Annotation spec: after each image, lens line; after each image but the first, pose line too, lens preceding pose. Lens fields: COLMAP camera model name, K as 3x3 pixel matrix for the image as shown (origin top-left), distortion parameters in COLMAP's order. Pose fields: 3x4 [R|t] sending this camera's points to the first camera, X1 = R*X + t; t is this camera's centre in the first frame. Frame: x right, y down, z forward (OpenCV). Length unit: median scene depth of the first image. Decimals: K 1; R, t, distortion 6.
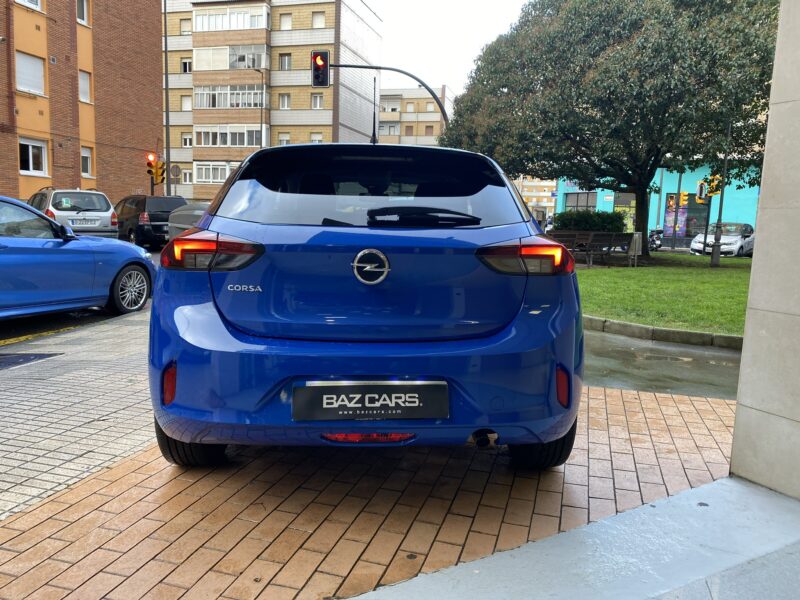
lens RADIAL K [[607.9, 0, 402.3], [0, 607.9, 298.6], [0, 0, 1]] dist [0.033589, -0.014847]
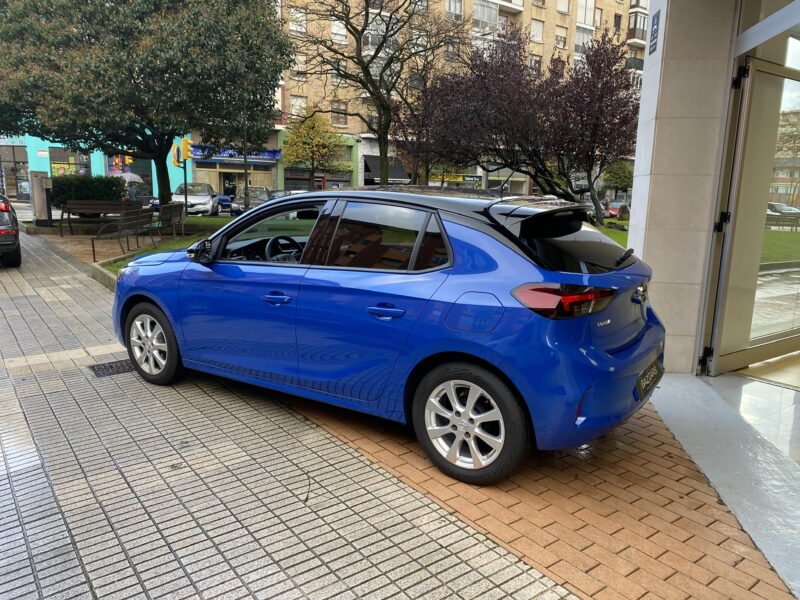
lens RADIAL K [[607.9, 0, 400.5], [0, 607.9, 301.5], [0, 0, 1]] dist [0.033589, -0.014847]
pose [[0.606267, -0.170719, 0.776721, -0.903528], [0.105918, 0.985319, 0.133893, -0.165180], [-0.788177, 0.001093, 0.615448, 0.291986]]
